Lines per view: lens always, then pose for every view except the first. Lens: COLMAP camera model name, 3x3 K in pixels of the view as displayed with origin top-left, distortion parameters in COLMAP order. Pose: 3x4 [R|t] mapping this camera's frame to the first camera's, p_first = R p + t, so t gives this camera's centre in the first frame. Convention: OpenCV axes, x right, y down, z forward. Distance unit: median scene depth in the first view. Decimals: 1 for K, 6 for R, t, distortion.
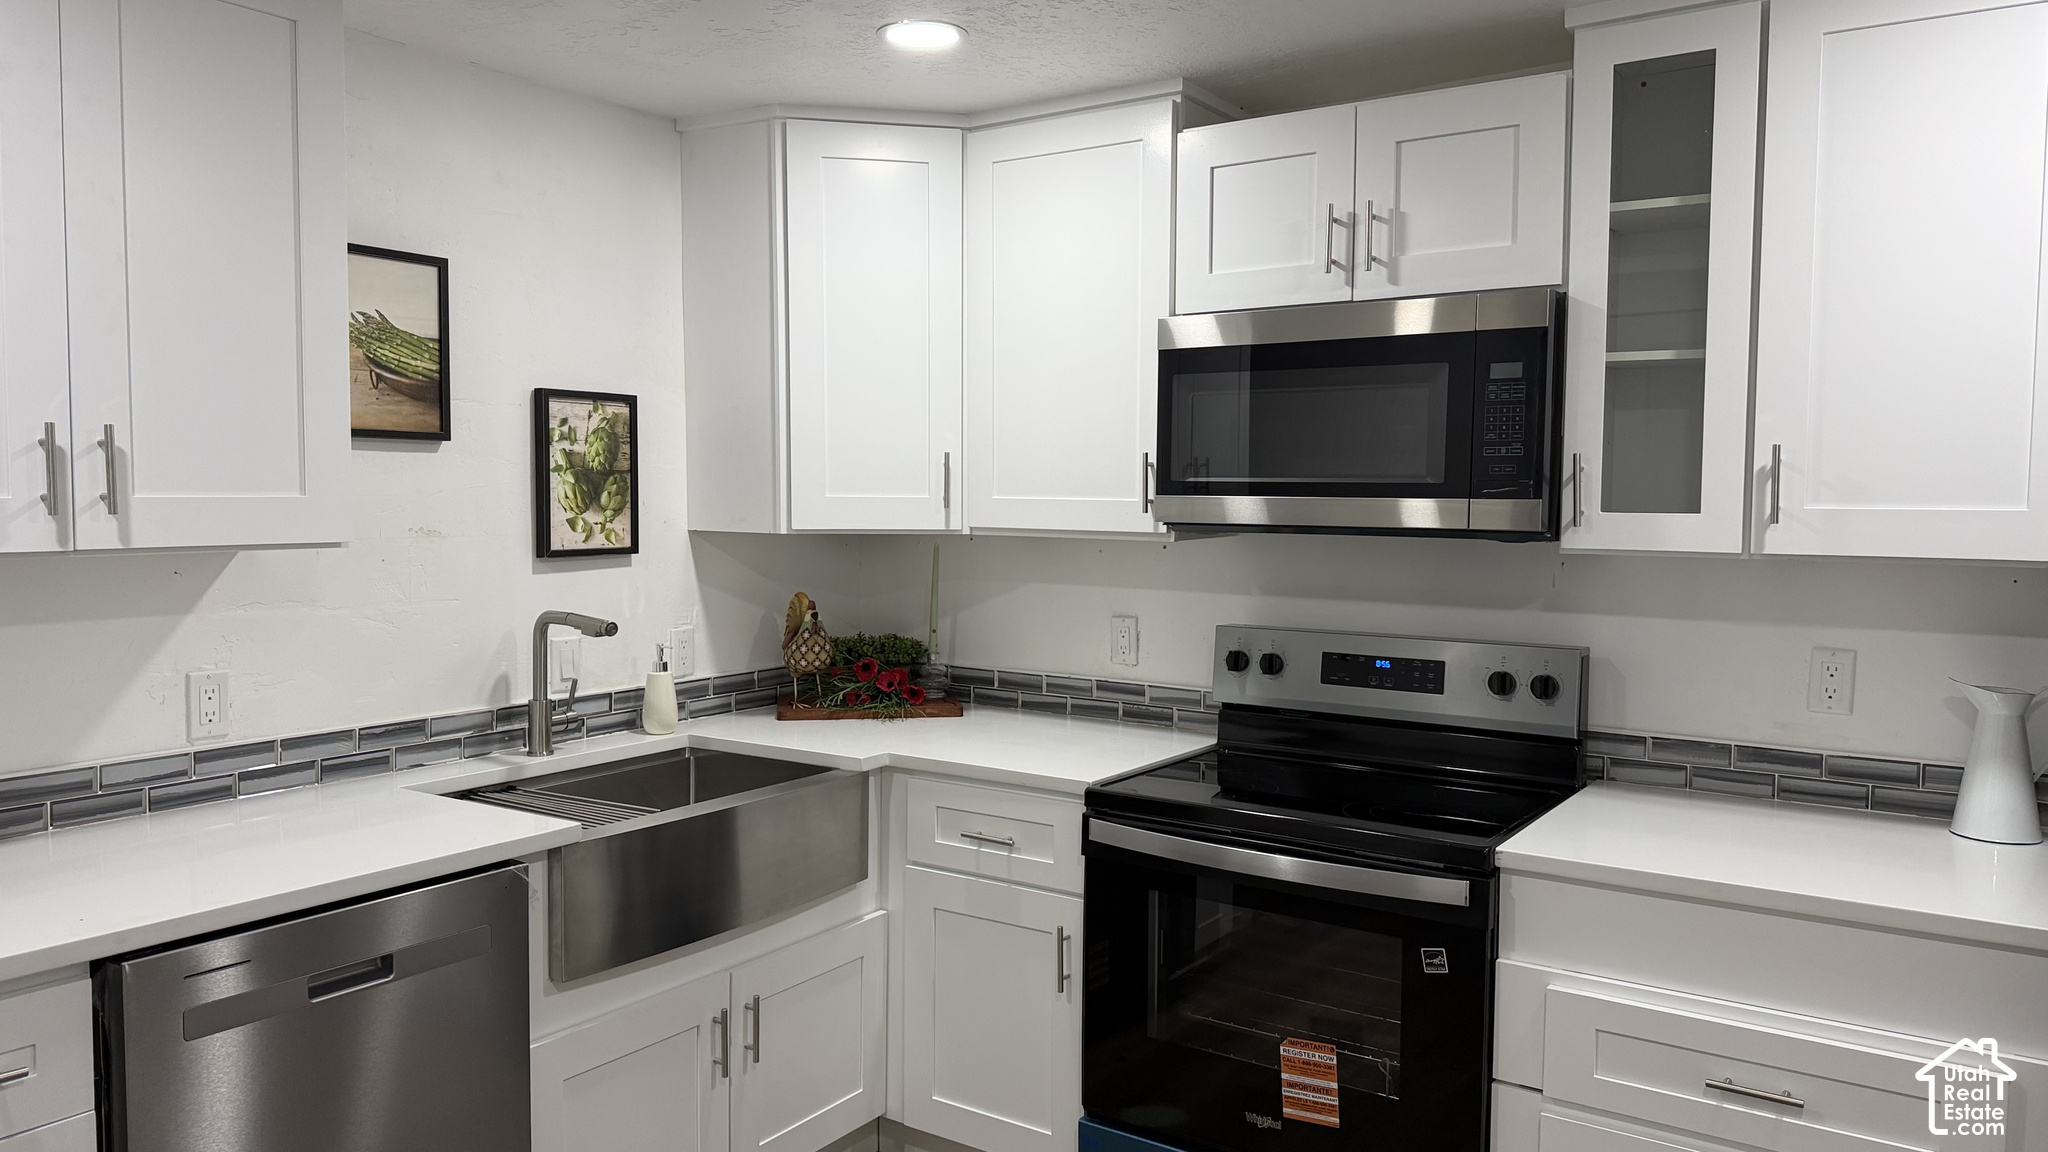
lens RADIAL K [[1453.3, 0, 1024.8], [0, 1453.3, 586.0], [0, 0, 1]] dist [0.176212, -0.317239]
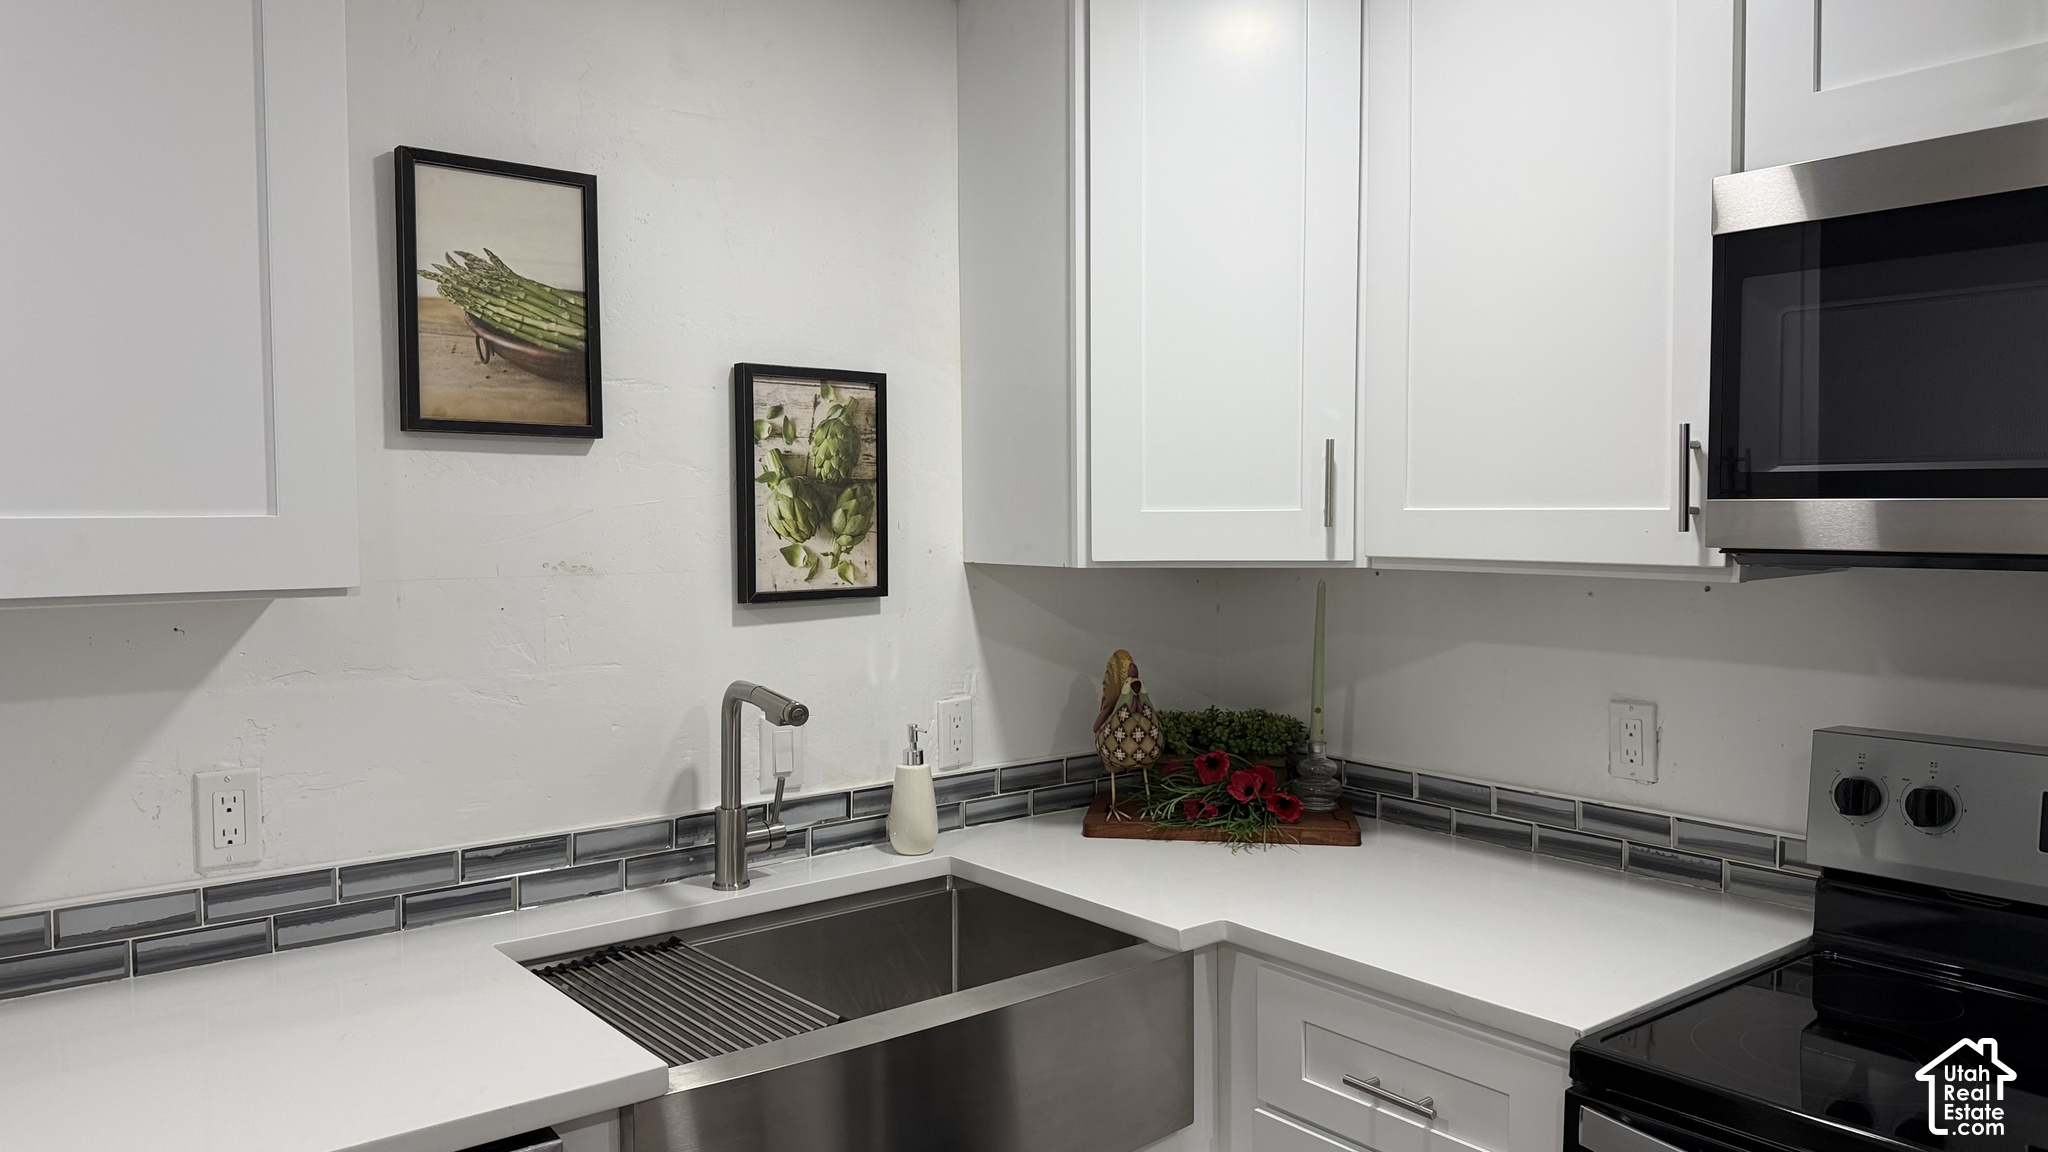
lens RADIAL K [[1453.3, 0, 1024.8], [0, 1453.3, 586.0], [0, 0, 1]] dist [0.176212, -0.317239]
pose [[0.956228, 0.003715, -0.292601, 0.007001], [-0.008682, 0.999839, -0.015678, -0.017151], [0.292495, 0.017533, 0.956106, 0.359922]]
